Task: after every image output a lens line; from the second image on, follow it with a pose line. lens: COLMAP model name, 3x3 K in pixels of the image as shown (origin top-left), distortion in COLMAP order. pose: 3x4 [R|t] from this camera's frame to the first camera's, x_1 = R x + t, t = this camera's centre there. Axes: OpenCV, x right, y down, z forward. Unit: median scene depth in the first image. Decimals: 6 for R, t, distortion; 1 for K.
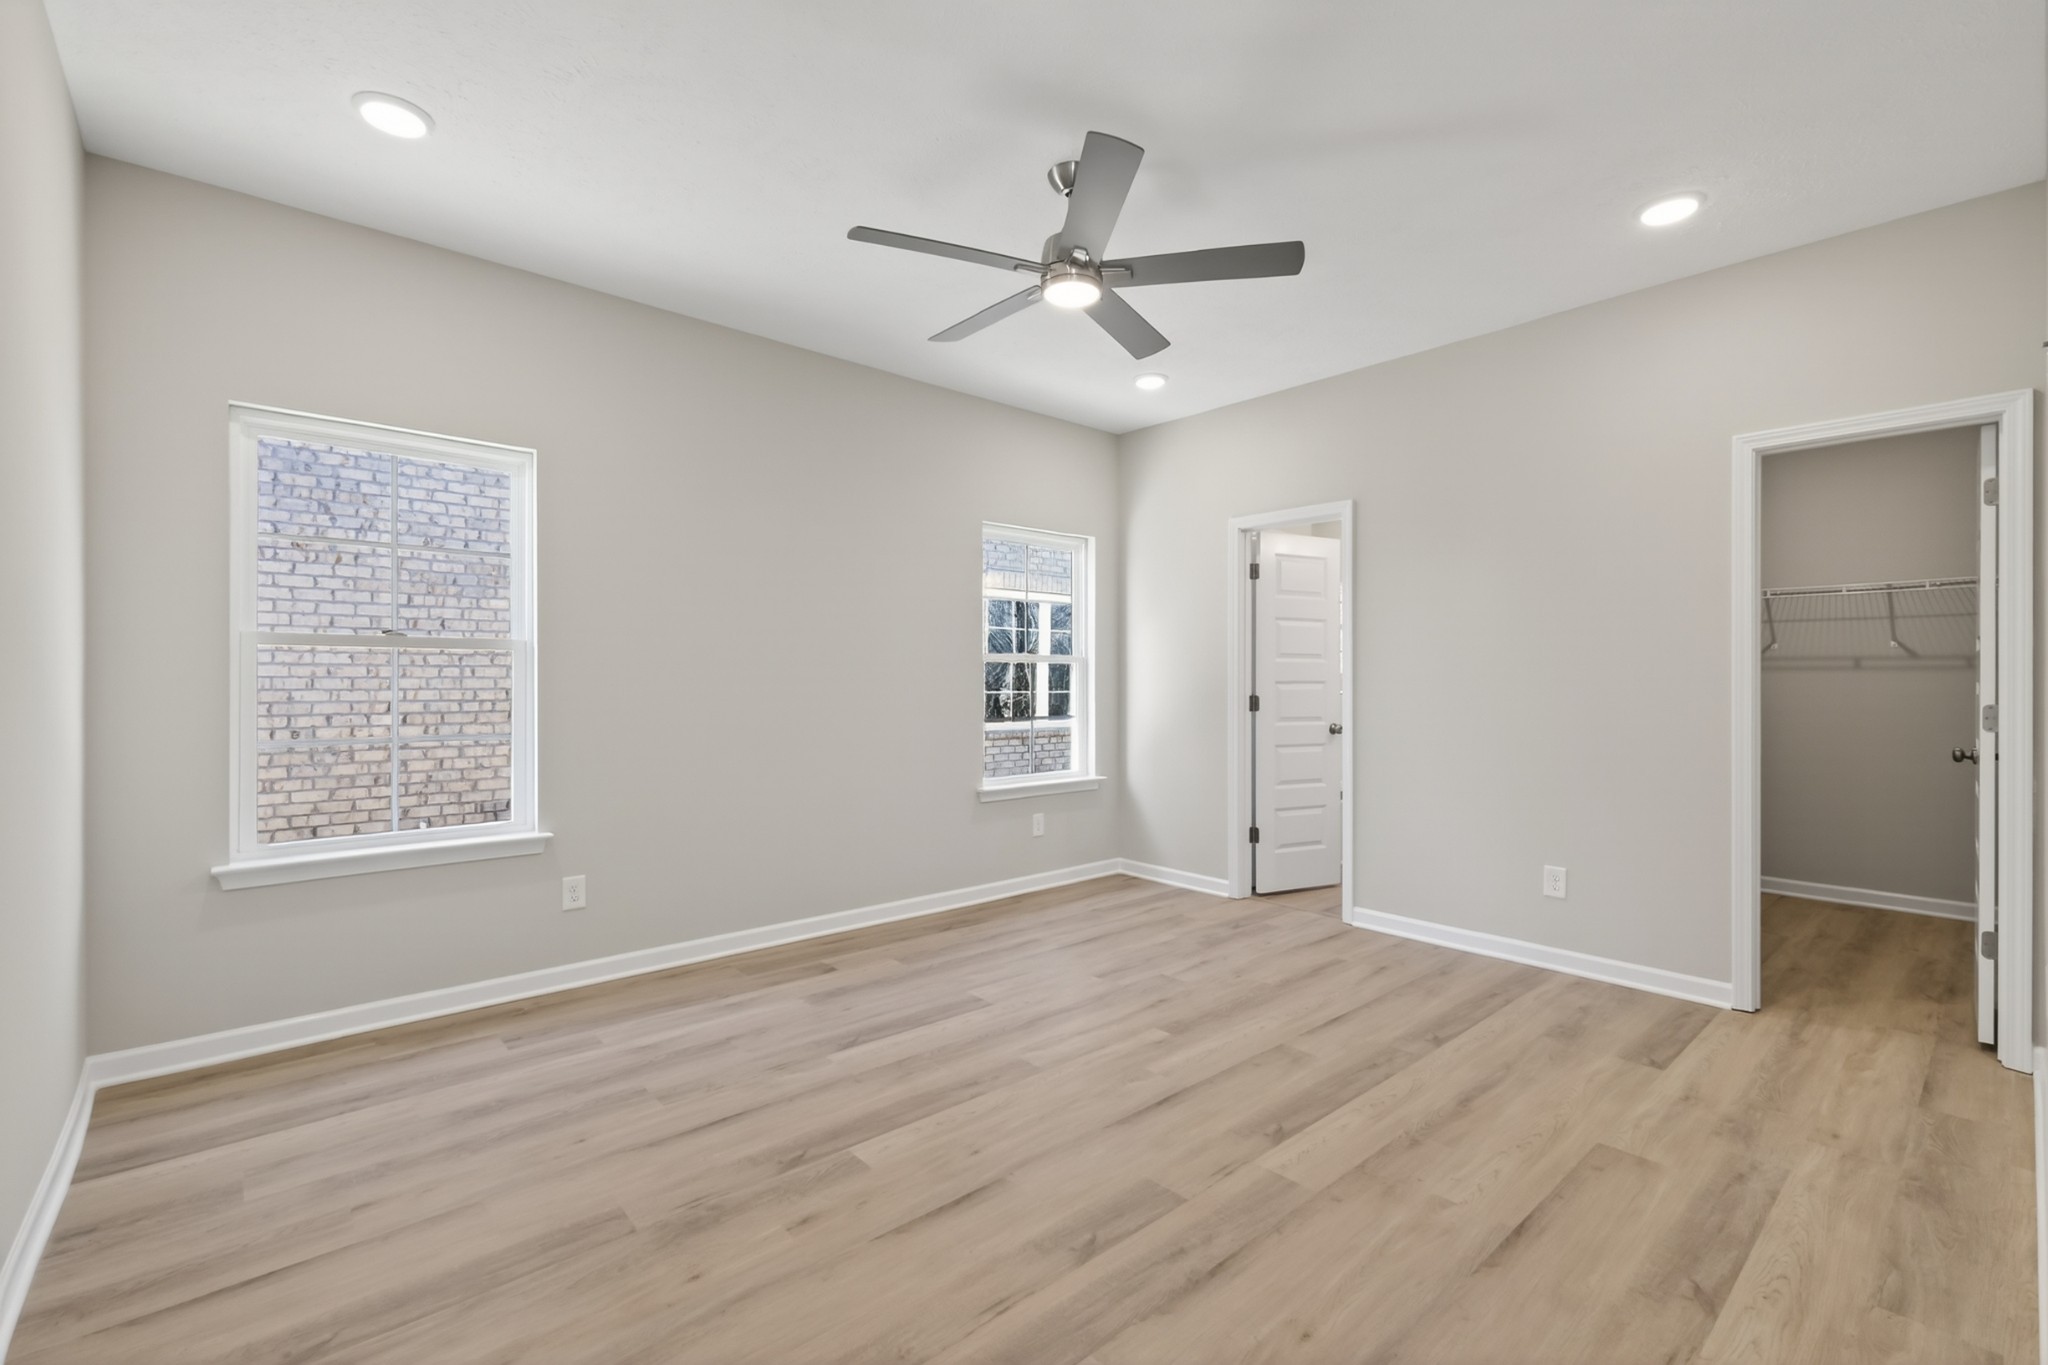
lens RADIAL K [[908.2, 0, 1023.1], [0, 908.2, 684.3], [0, 0, 1]] dist [0.000397, 0.000465]
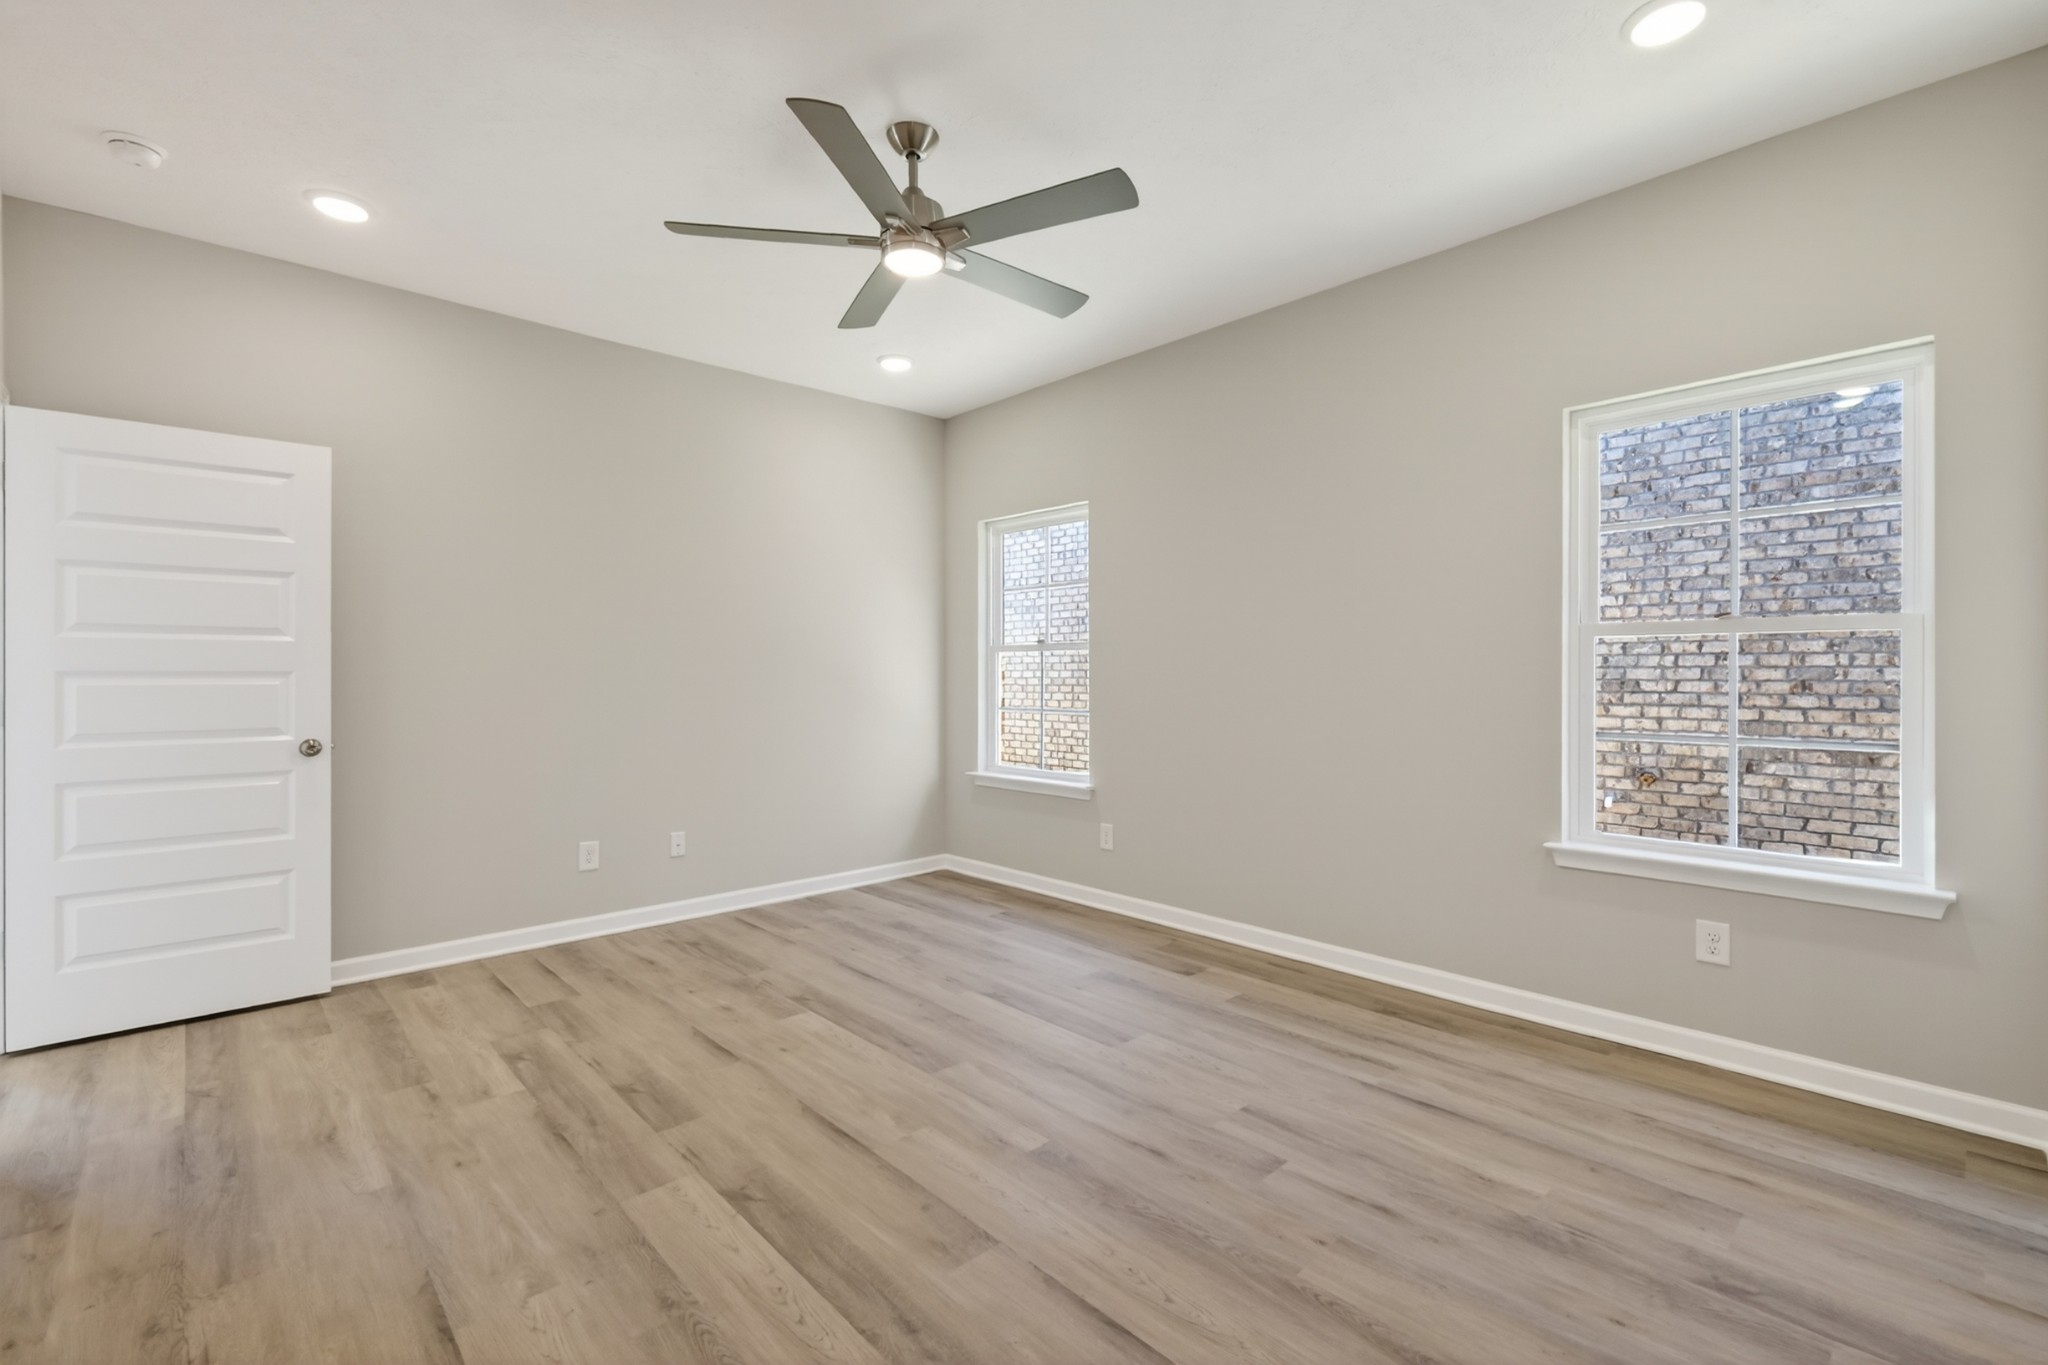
lens RADIAL K [[908.2, 0, 1013.6], [0, 908.2, 671.5], [0, 0, 1]] dist [0.000397, 0.000465]
pose [[0.007427, -0.002960, -0.999968, 0.933698], [-0.001716, 0.999994, -0.002973, 0.001676], [0.999971, 0.001738, 0.007422, 1.022818]]
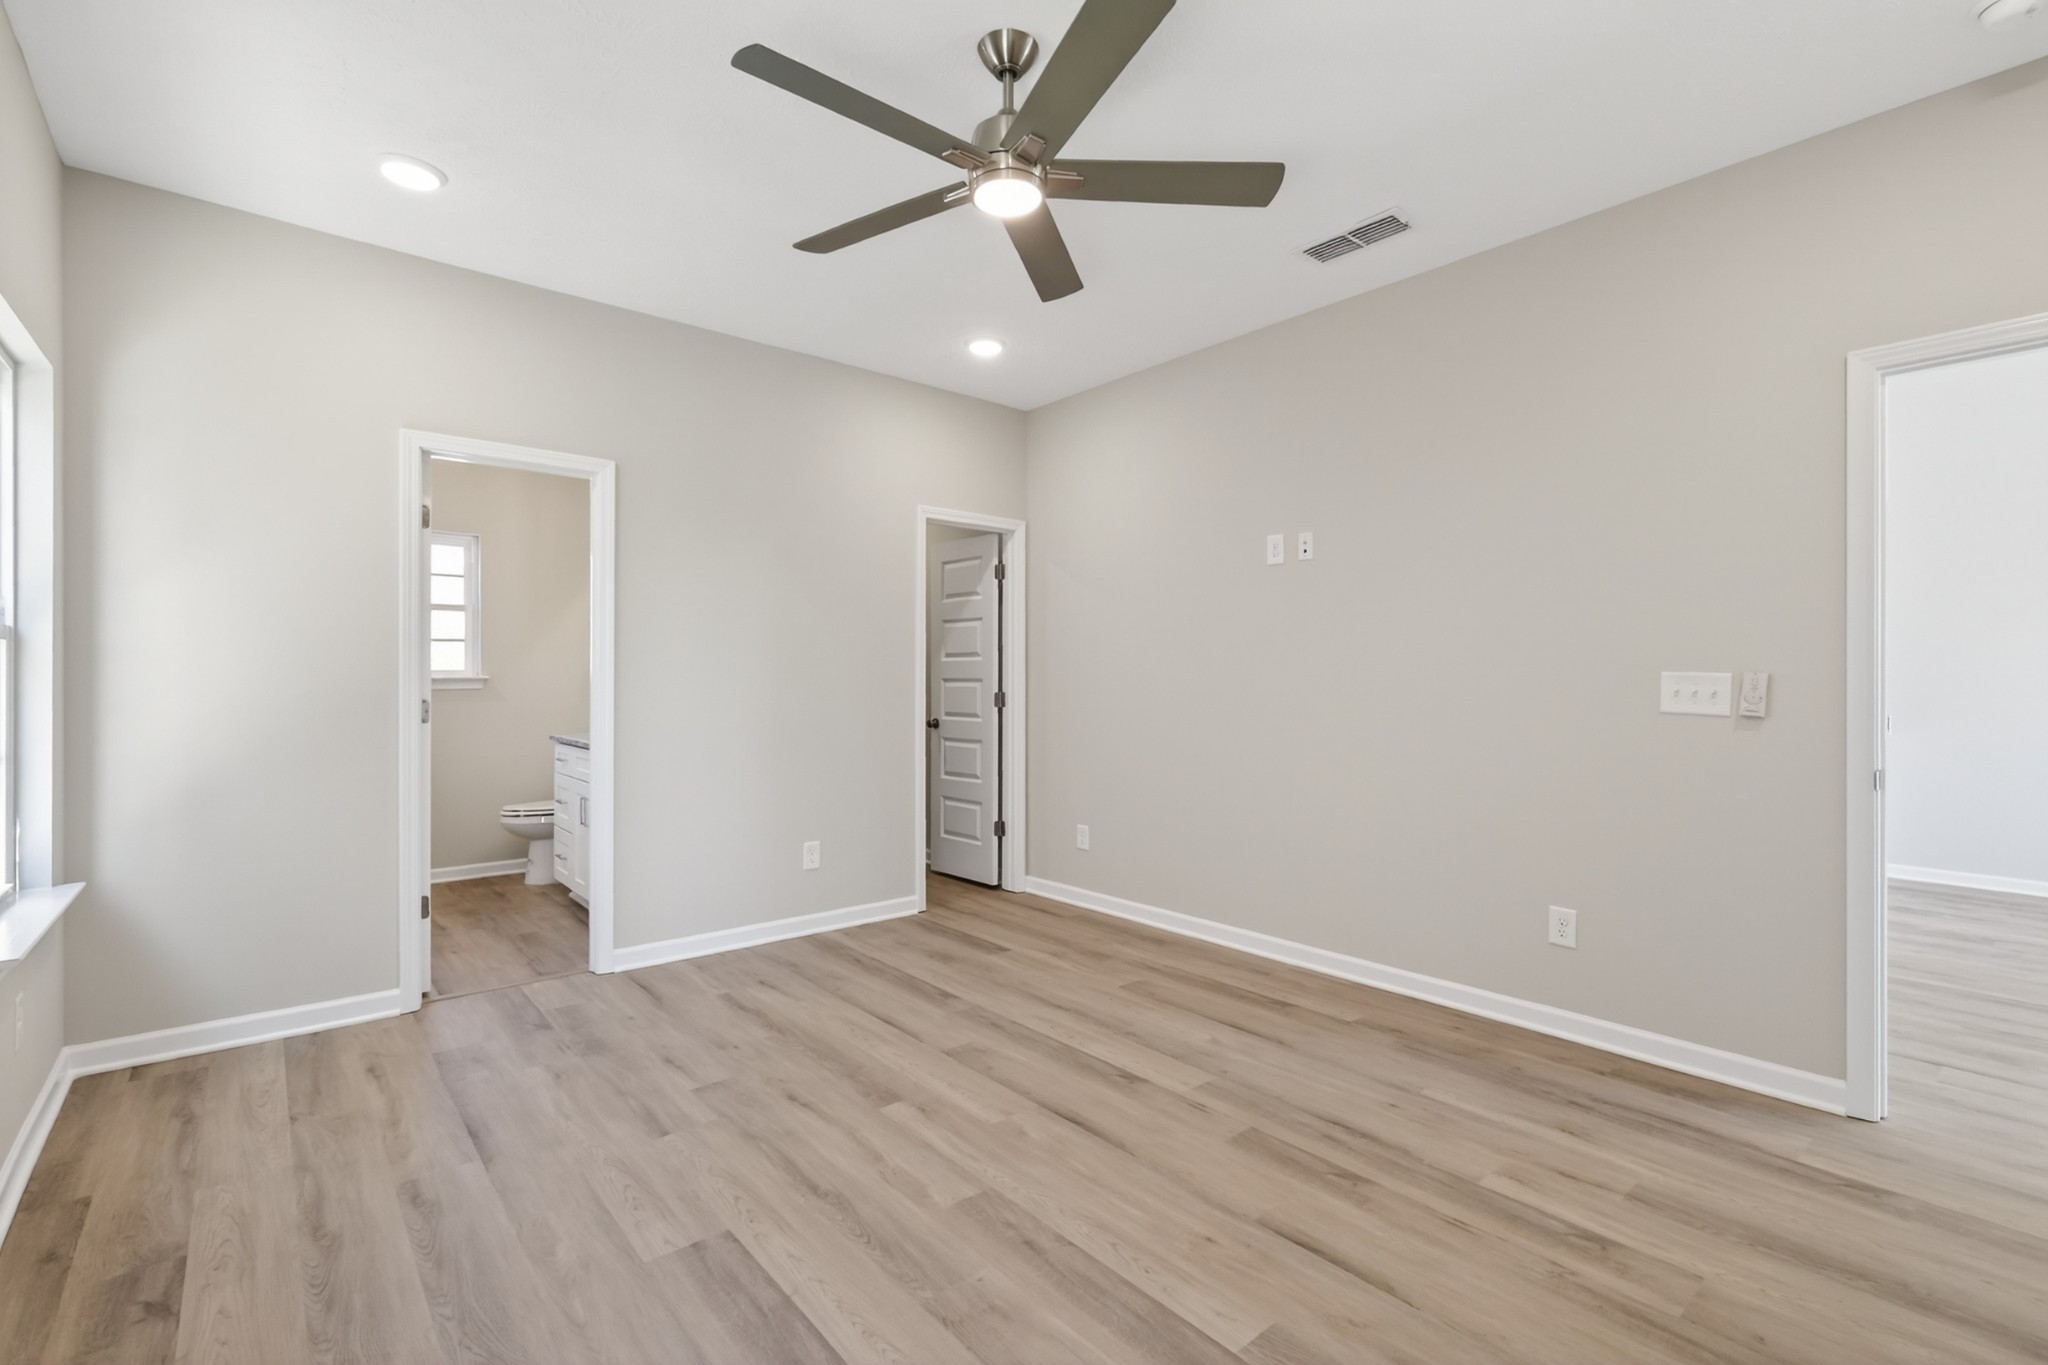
lens RADIAL K [[908.2, 0, 1035.9], [0, 908.2, 683.2], [0, 0, 1]] dist [0.000397, 0.000465]
pose [[0.010533, -0.002763, 0.999941, -0.699294], [0.004775, 0.999985, 0.002713, -0.001472], [-0.999933, 0.004746, 0.010546, 0.901818]]
